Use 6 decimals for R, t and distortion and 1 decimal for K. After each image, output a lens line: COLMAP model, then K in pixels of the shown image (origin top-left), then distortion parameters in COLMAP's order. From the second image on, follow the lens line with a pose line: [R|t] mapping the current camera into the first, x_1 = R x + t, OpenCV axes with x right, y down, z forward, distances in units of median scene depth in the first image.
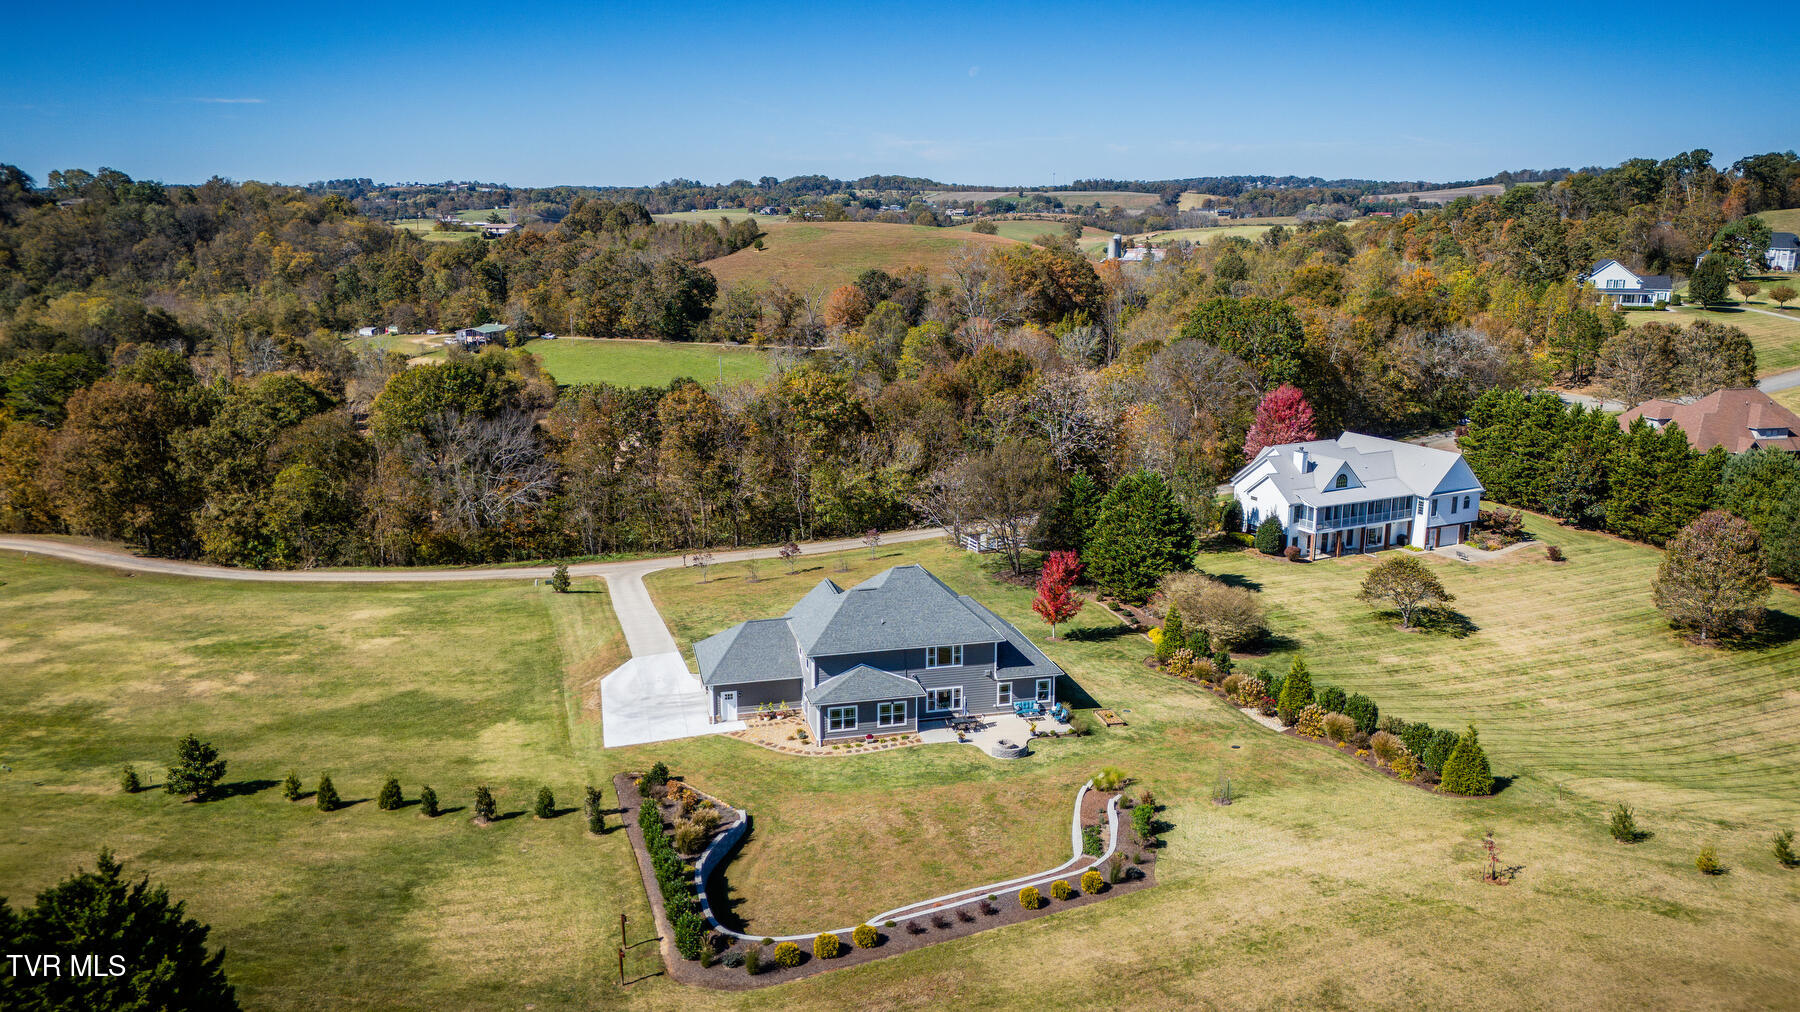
lens RADIAL K [[1316.3, 0, 893.6], [0, 1316.3, 510.9], [0, 0, 1]] dist [0.061668, -0.064317]
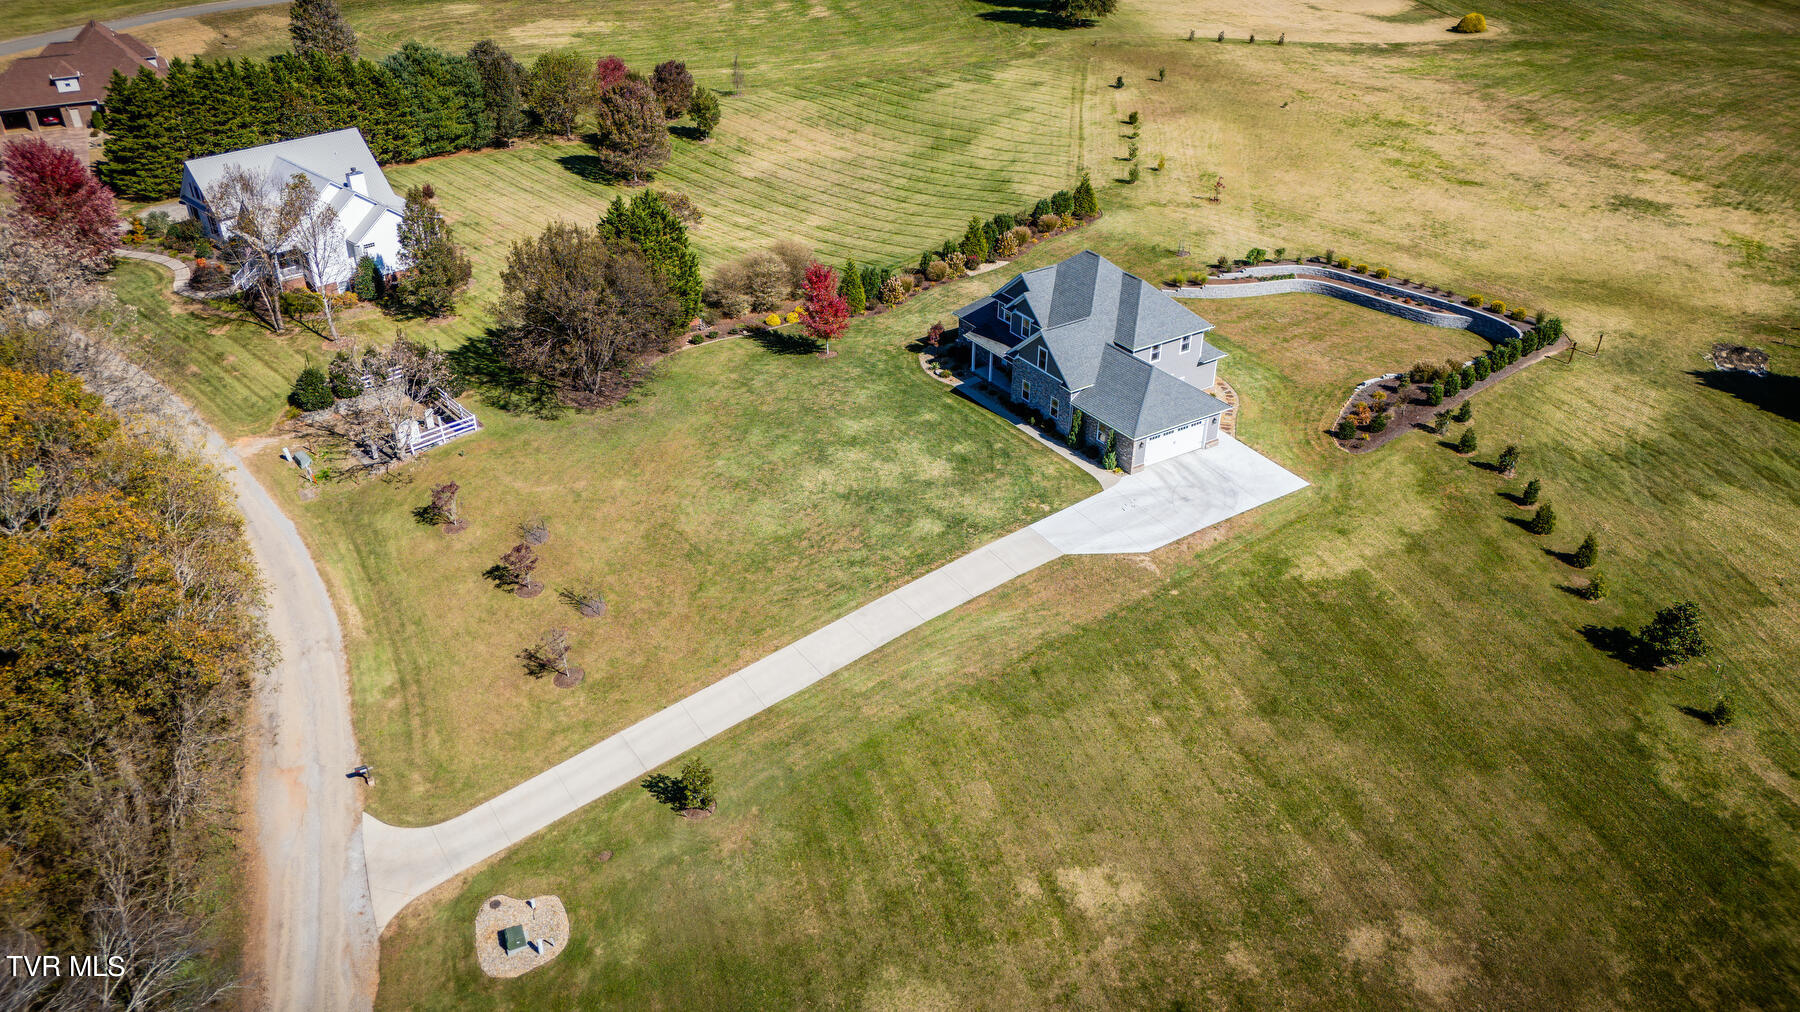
lens RADIAL K [[1316.3, 0, 889.9], [0, 1316.3, 523.5], [0, 0, 1]] dist [0.061668, -0.064317]
pose [[-0.325282, -0.500041, 0.802590, -0.917117], [0.209383, 0.789592, 0.576804, -0.440027], [-0.922144, 0.355673, -0.152140, 1.418420]]
